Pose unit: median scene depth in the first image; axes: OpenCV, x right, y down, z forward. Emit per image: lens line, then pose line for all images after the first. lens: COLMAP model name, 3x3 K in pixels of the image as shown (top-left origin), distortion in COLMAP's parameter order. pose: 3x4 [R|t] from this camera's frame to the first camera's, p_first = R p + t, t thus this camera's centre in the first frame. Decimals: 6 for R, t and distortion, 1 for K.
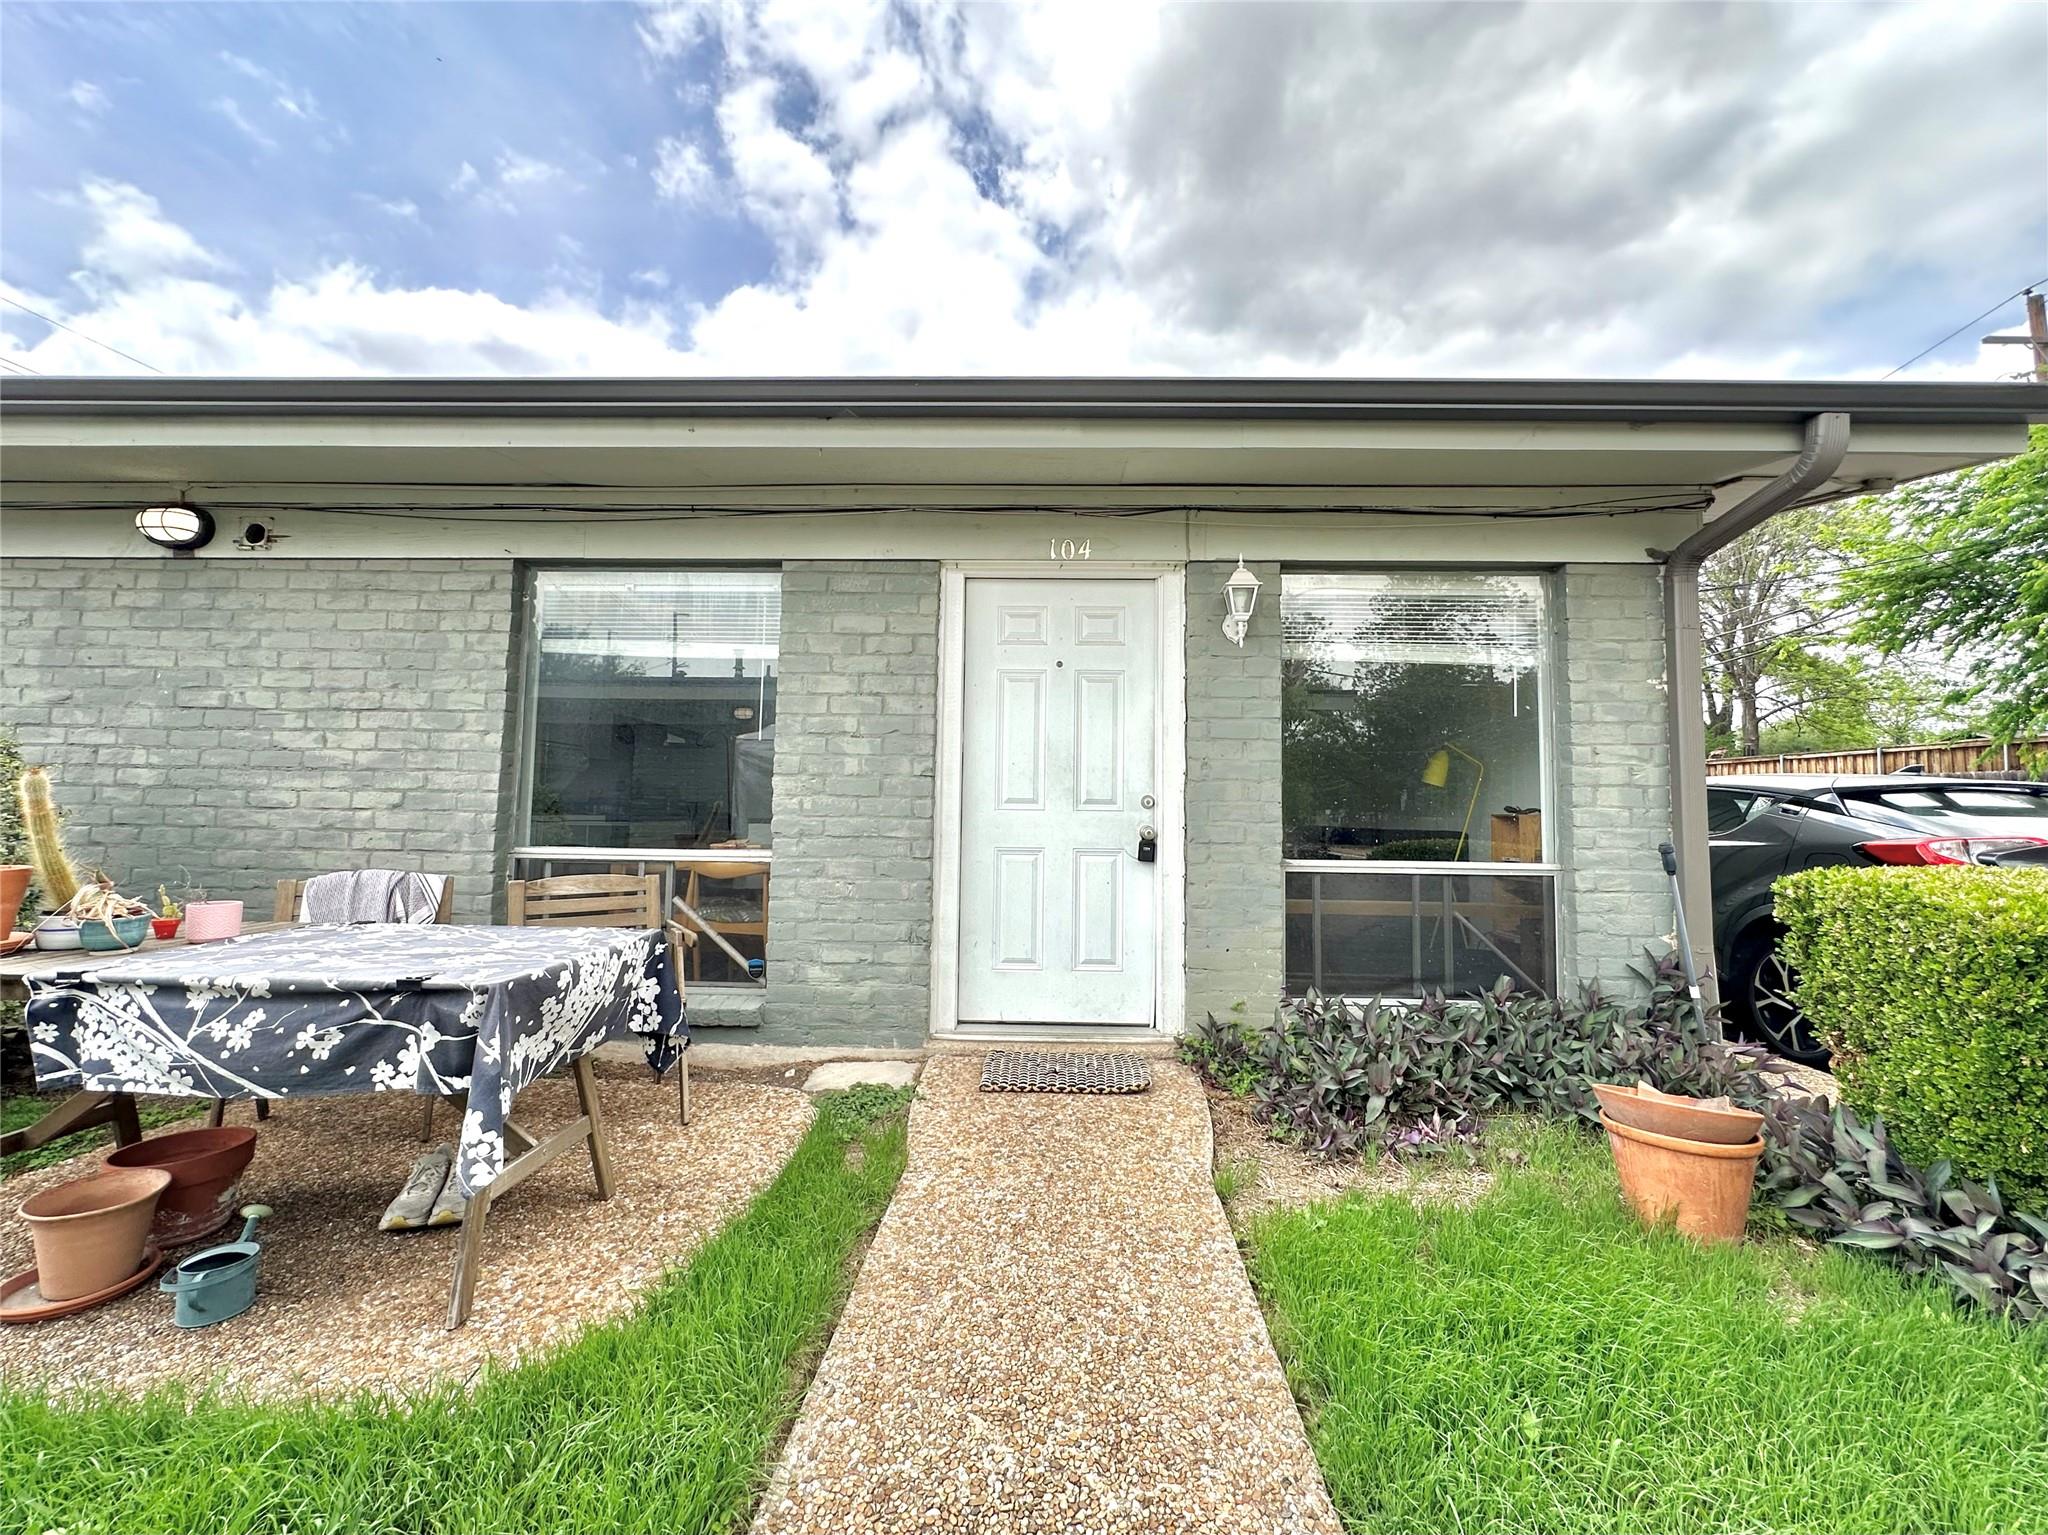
lens RADIAL K [[819.1, 0, 1023.7], [0, 819.1, 766.0], [0, 0, 1]] dist [-0.003025, 0.000174]
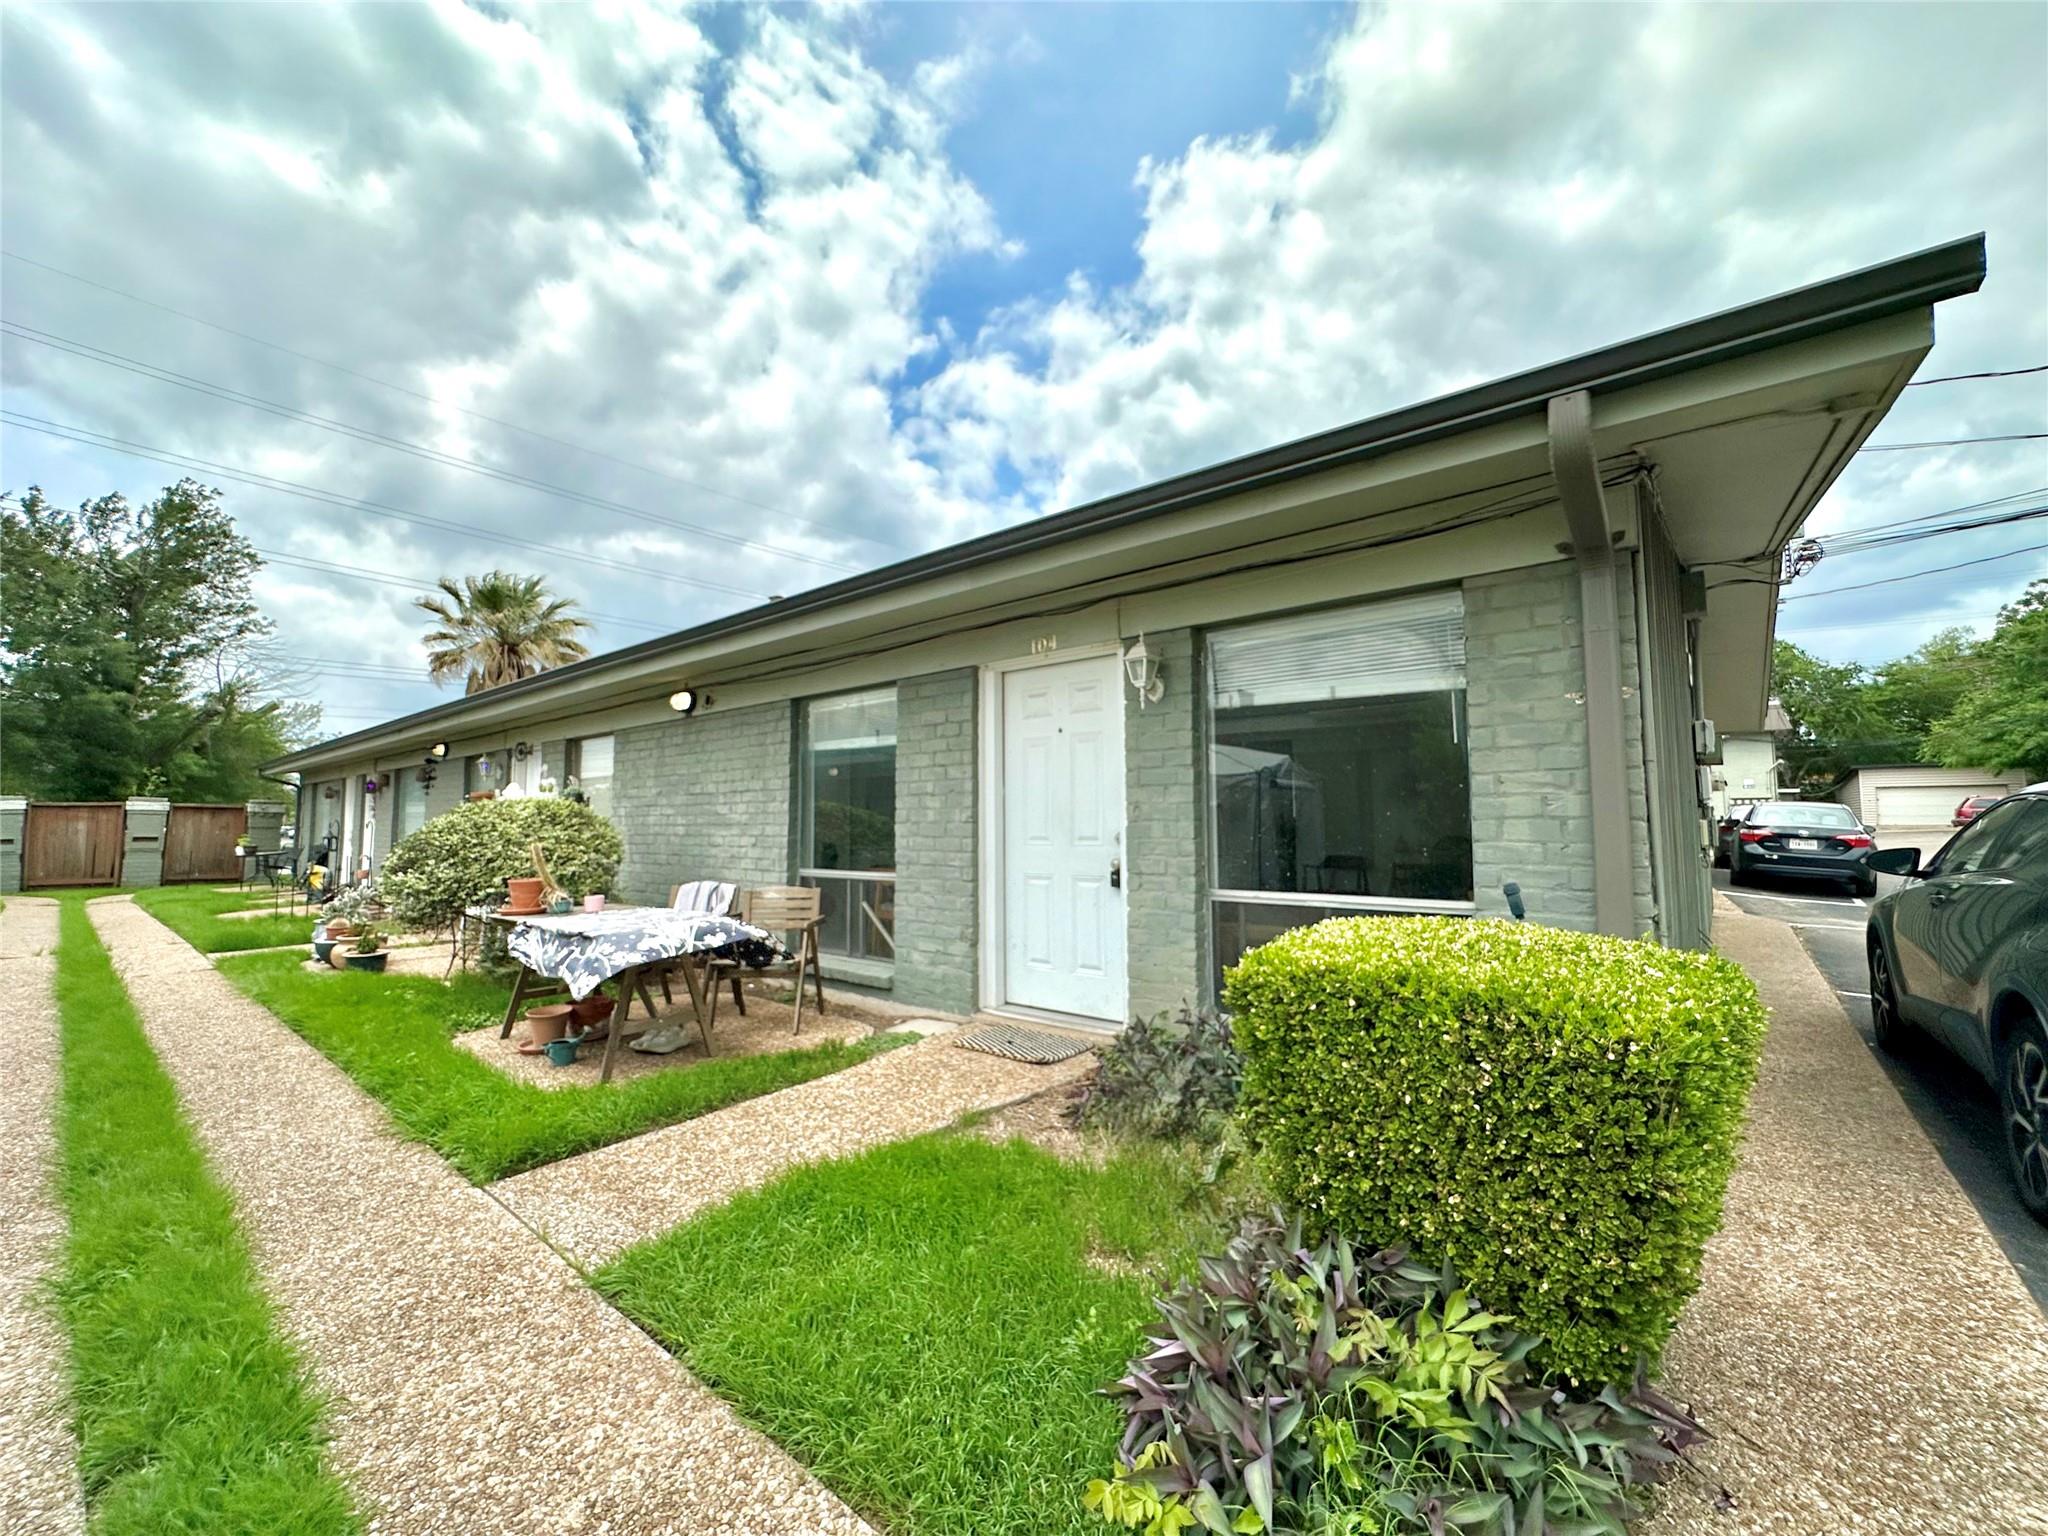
lens RADIAL K [[819.1, 0, 1023.7], [0, 819.1, 766.5], [0, 0, 1]] dist [-0.003025, 0.000174]
pose [[0.783665, -0.063878, -0.617890, 0.820293], [0.058908, 0.997858, -0.028447, -0.036934], [0.618384, -0.014106, 0.785750, -0.038716]]
